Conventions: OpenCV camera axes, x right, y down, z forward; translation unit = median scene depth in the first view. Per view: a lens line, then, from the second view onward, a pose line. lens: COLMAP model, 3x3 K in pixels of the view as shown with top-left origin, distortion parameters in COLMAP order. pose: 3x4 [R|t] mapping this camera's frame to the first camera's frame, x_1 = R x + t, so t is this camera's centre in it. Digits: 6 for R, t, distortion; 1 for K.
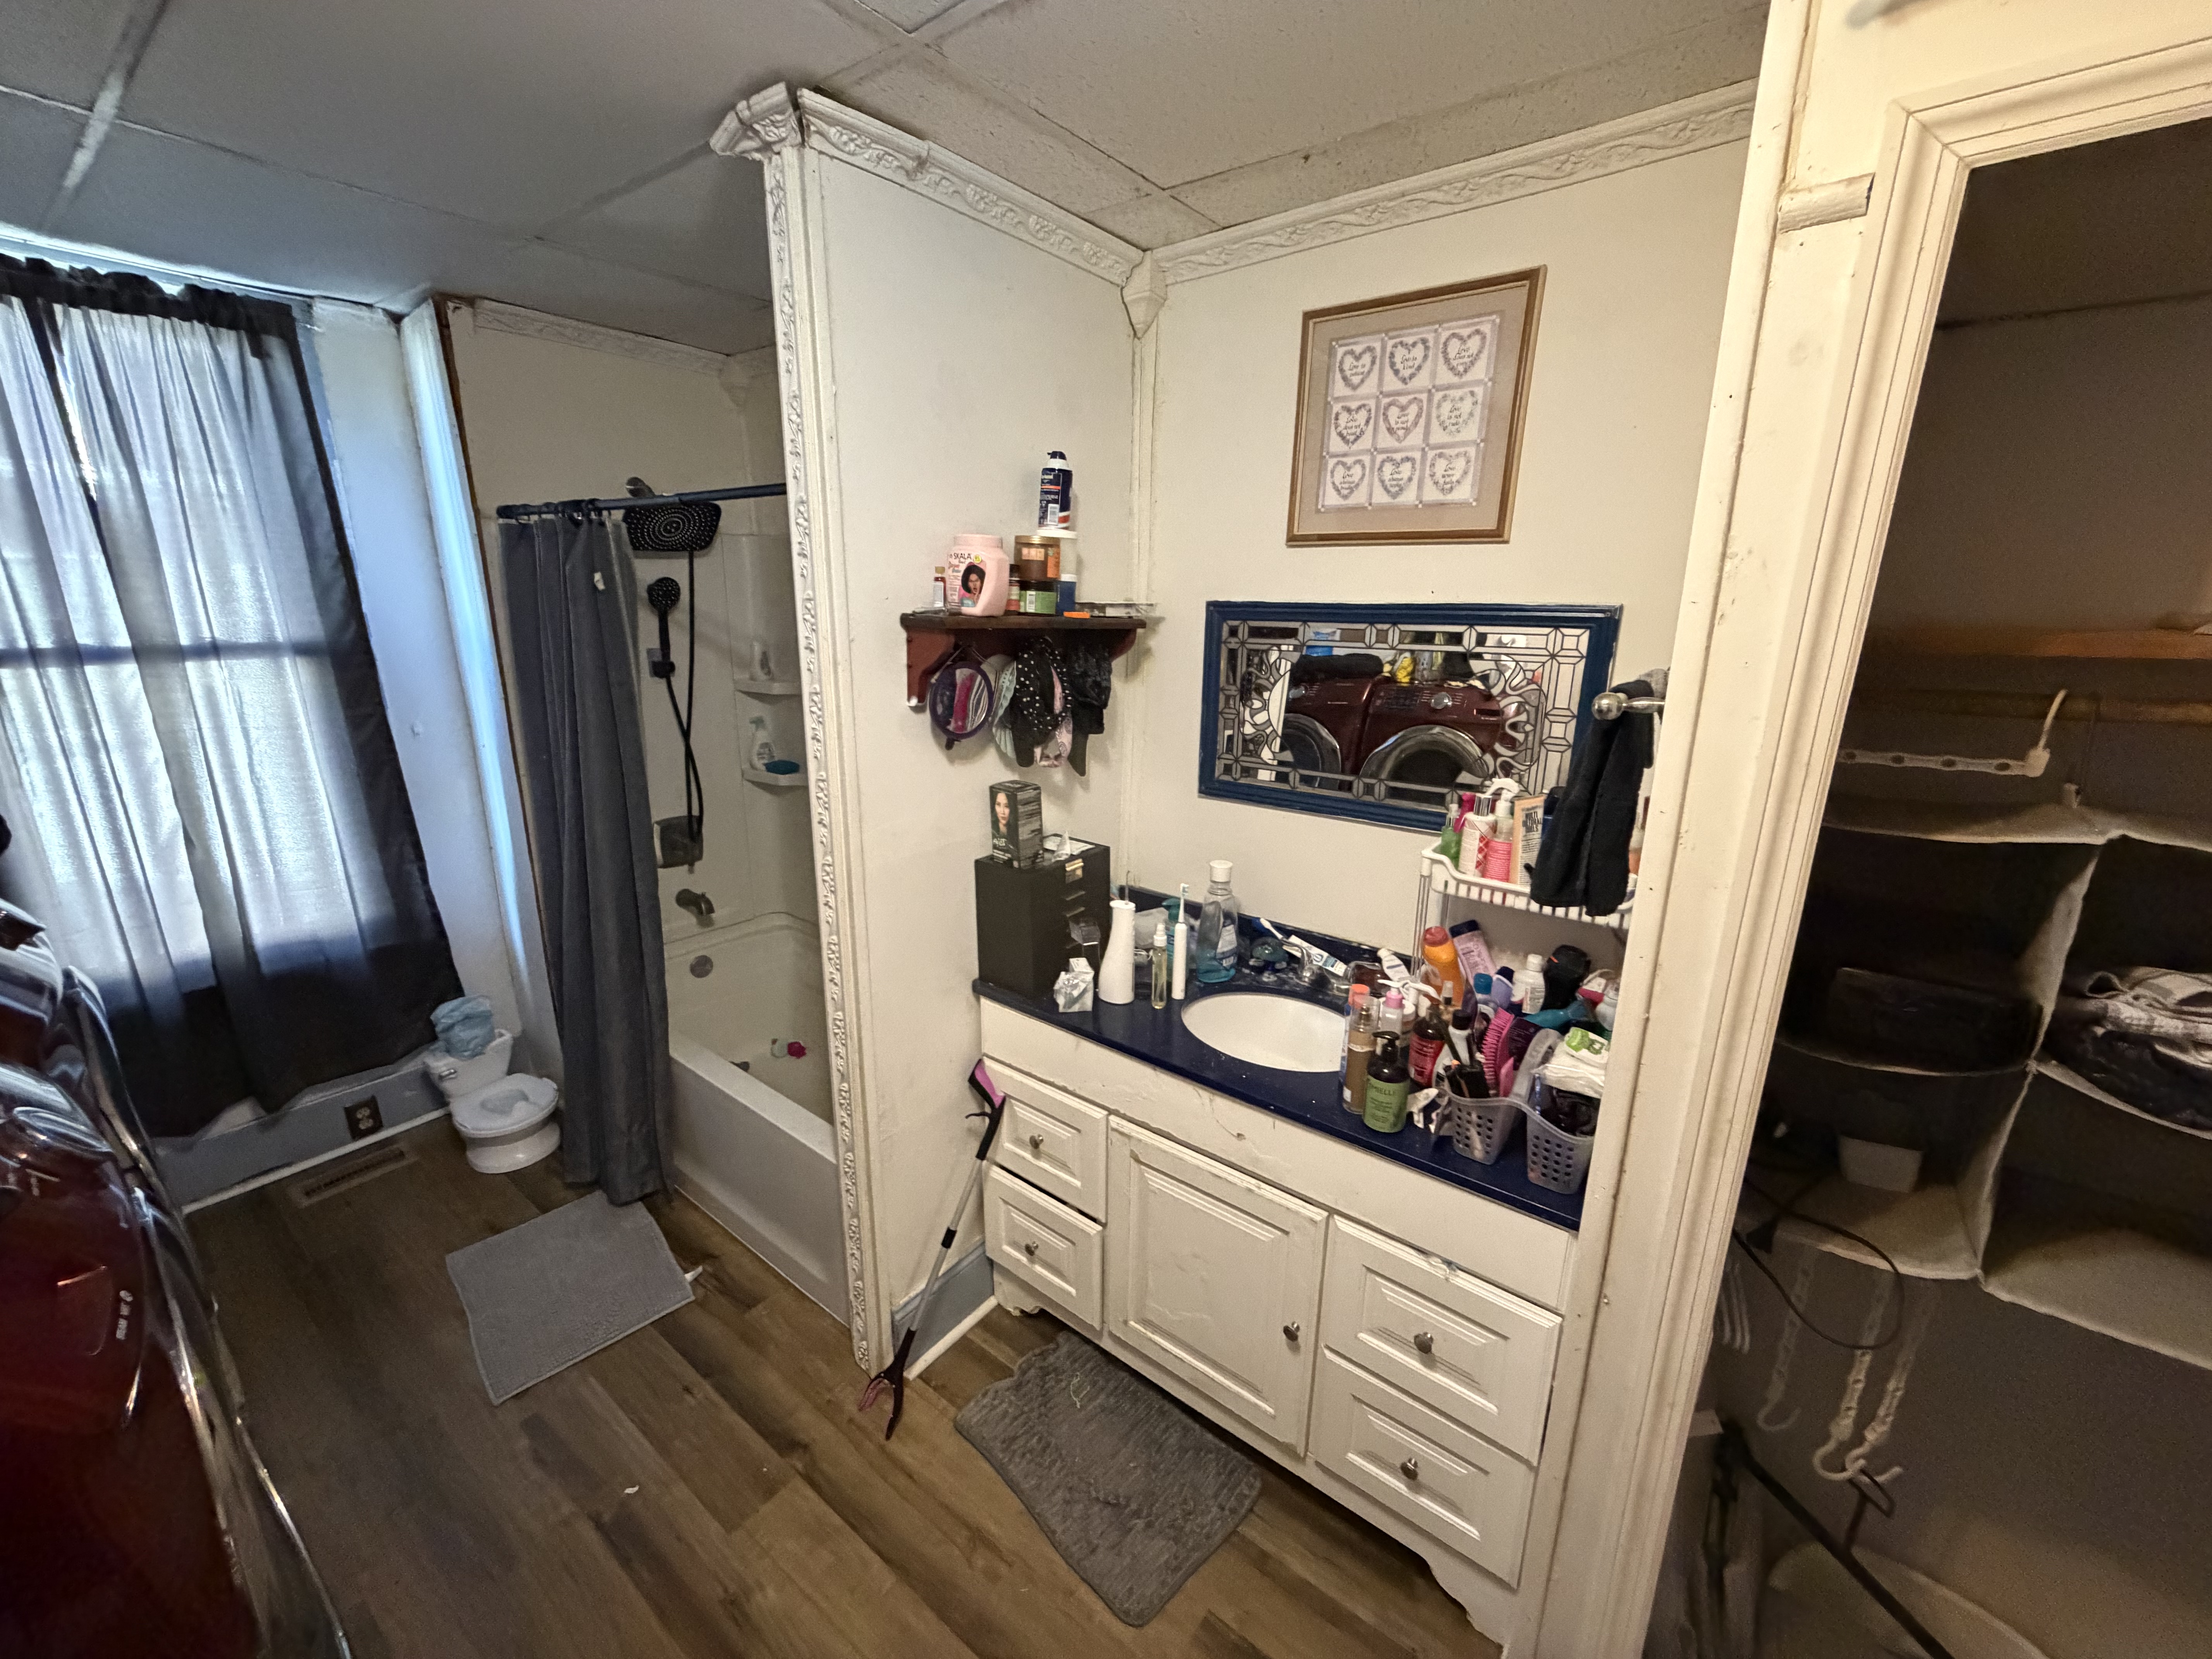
lens RADIAL K [[881.7, 0, 1105.5], [0, 881.7, 836.2], [0, 0, 1]] dist [0.000918, -0.000654]
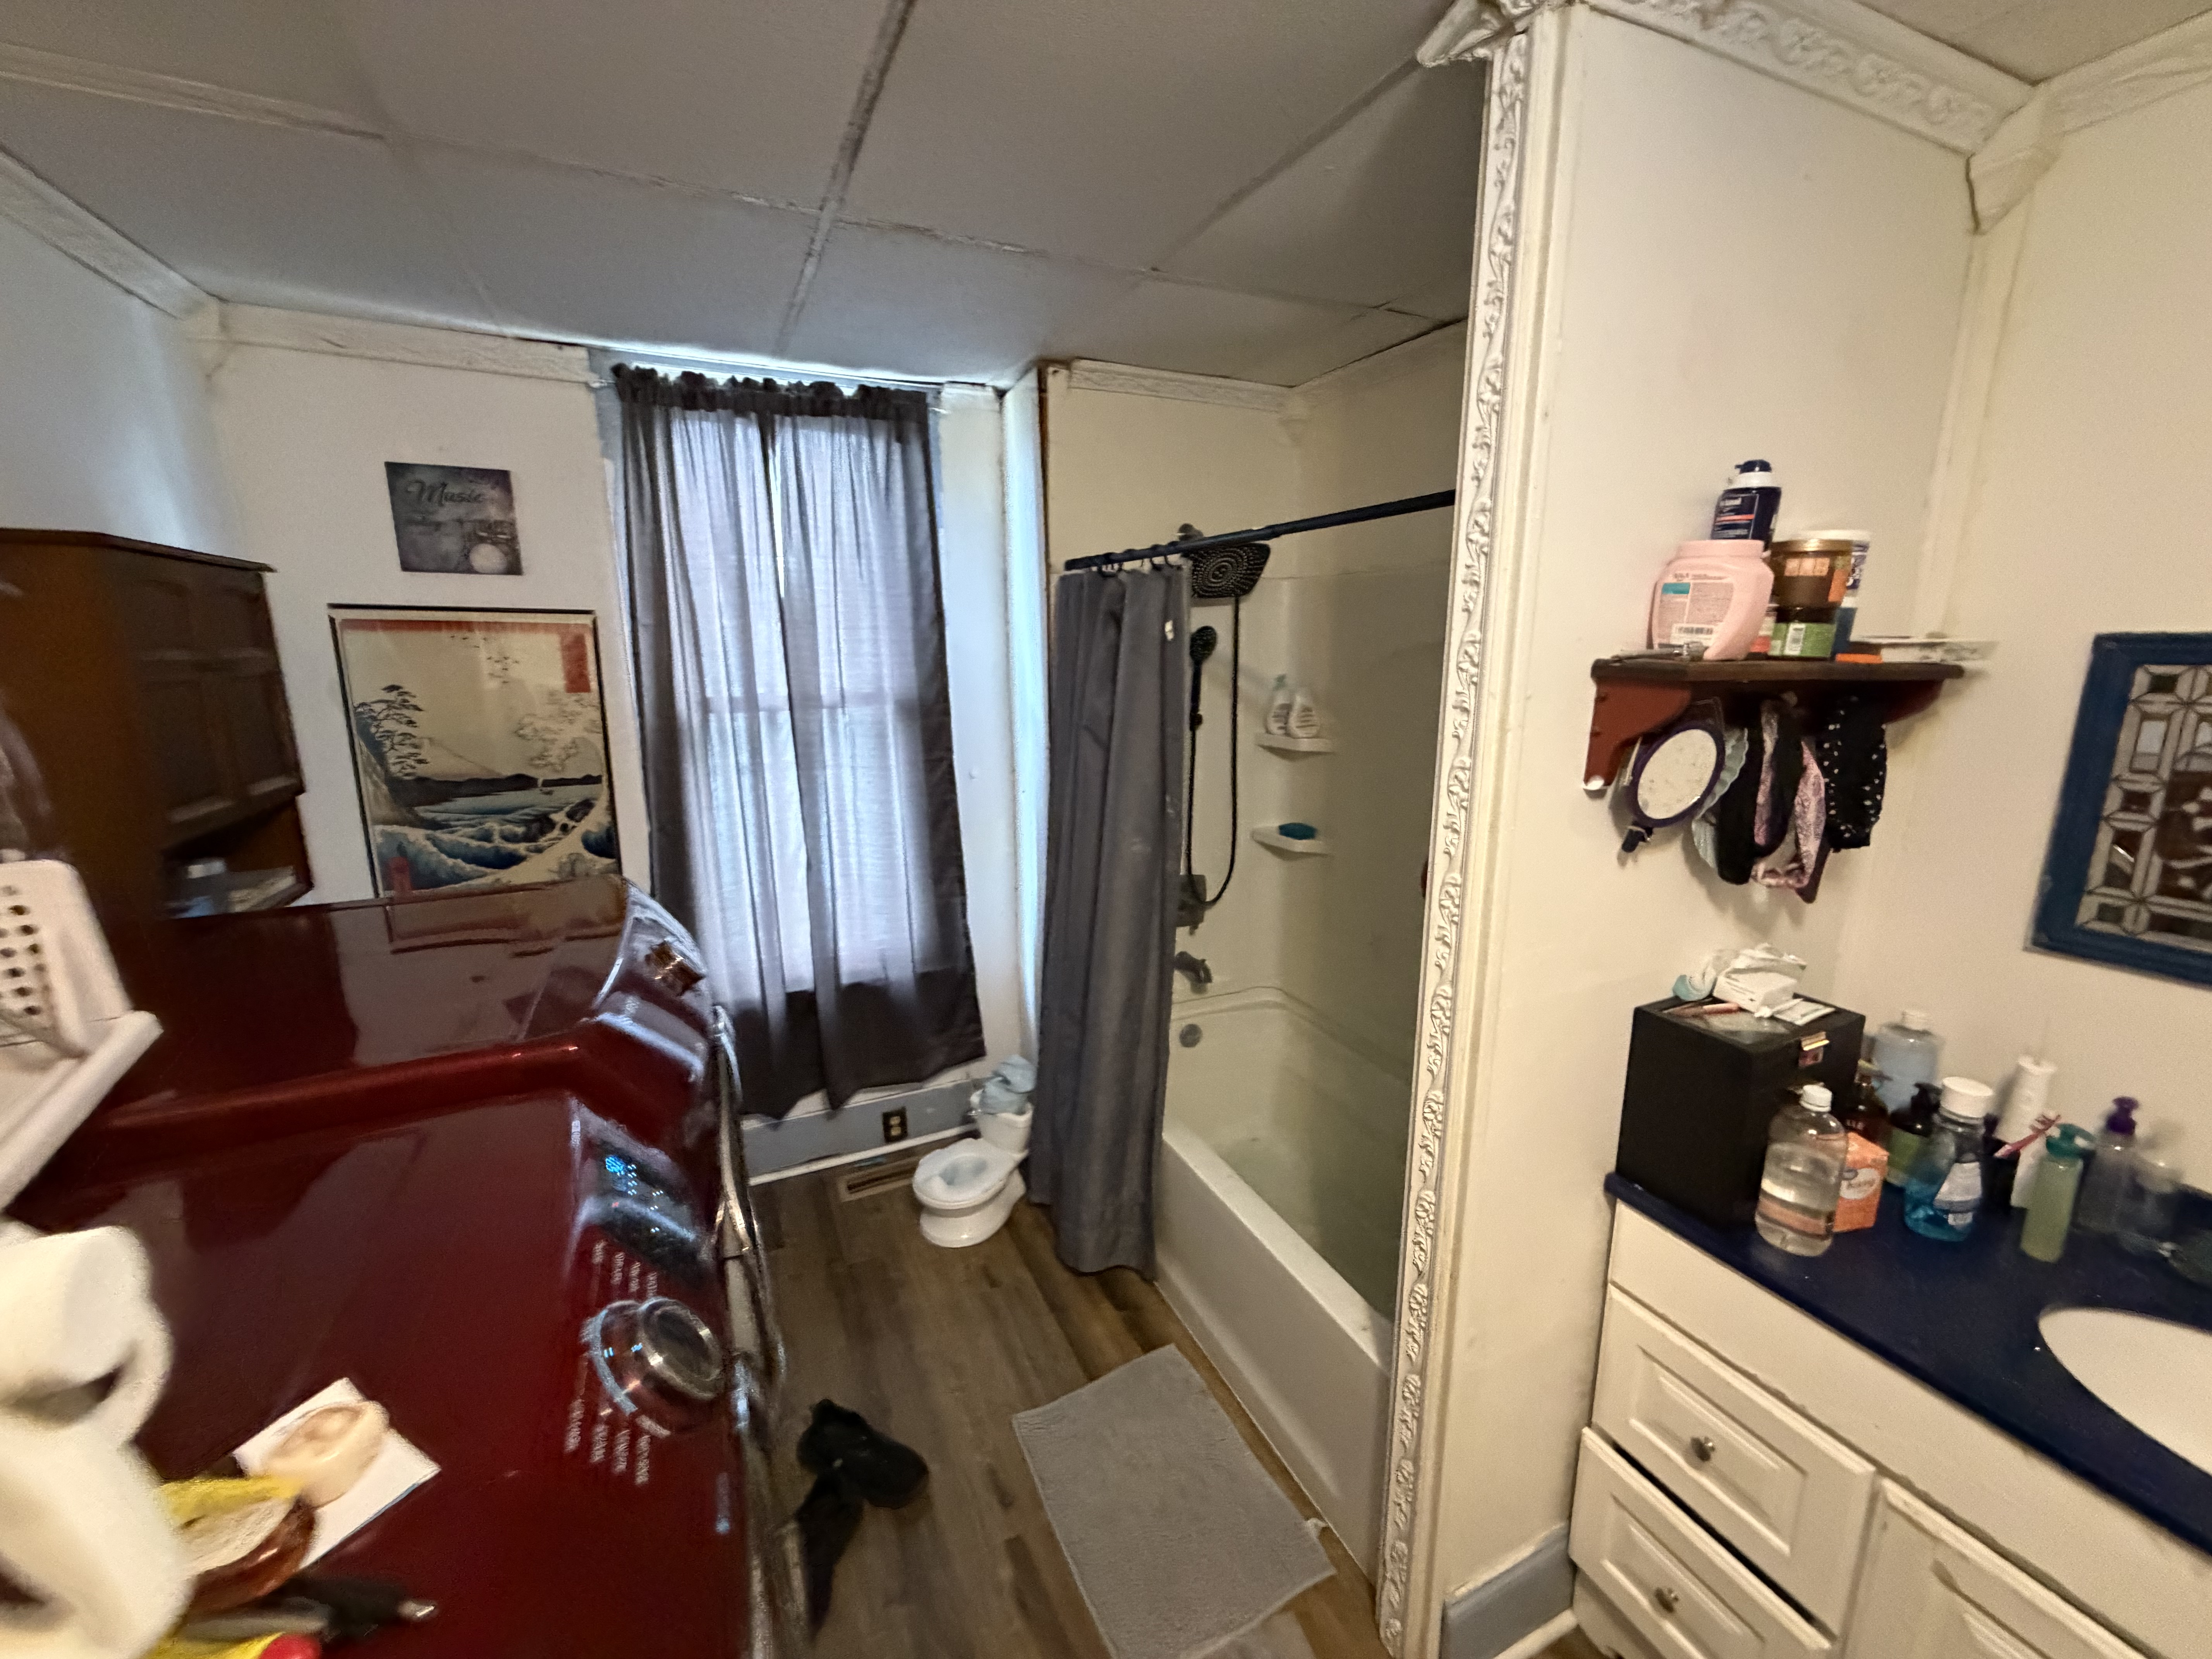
lens RADIAL K [[881.7, 0, 1105.5], [0, 881.7, 836.2], [0, 0, 1]] dist [0.000918, -0.000654]
pose [[0.888185, 0.078282, -0.452769, -0.204948], [-0.101453, 0.994472, -0.027079, -0.044585], [0.448146, 0.069986, 0.891217, 0.172344]]
